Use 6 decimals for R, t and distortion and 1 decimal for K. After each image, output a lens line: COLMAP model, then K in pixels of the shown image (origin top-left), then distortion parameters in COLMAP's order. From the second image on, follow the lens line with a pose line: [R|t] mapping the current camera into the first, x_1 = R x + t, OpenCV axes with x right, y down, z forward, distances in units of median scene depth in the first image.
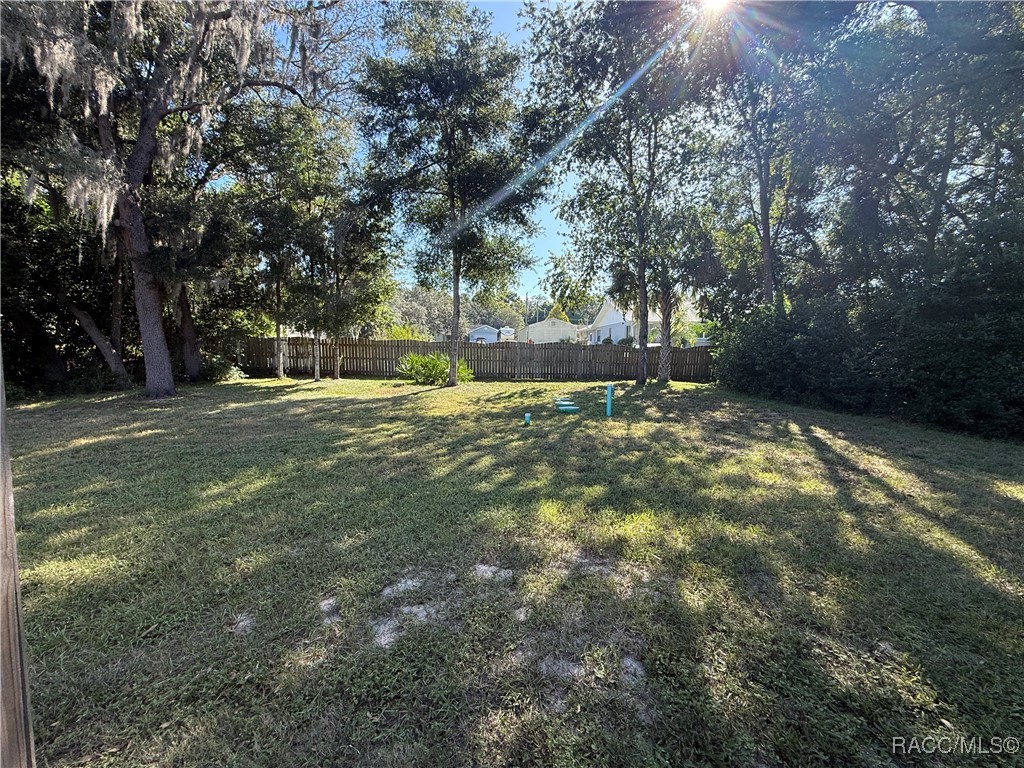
lens RADIAL K [[409.0, 0, 511.8], [0, 409.0, 384.0], [0, 0, 1]] dist [0.001831, 0.000899]
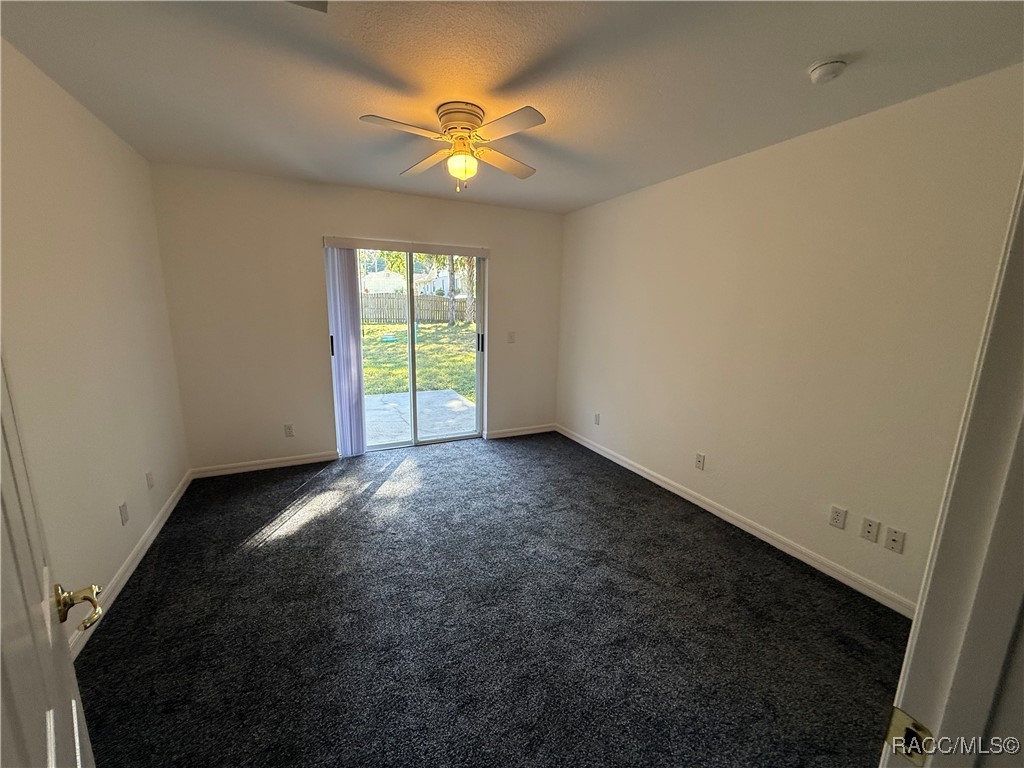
lens RADIAL K [[409.0, 0, 512.0], [0, 409.0, 383.7], [0, 0, 1]] dist [0.001831, 0.000899]
pose [[0.933627, -0.054713, 0.354045, 0.010841], [0.012001, 0.992491, 0.121731, 0.027665], [-0.358046, -0.109403, 0.927272, -0.345769]]
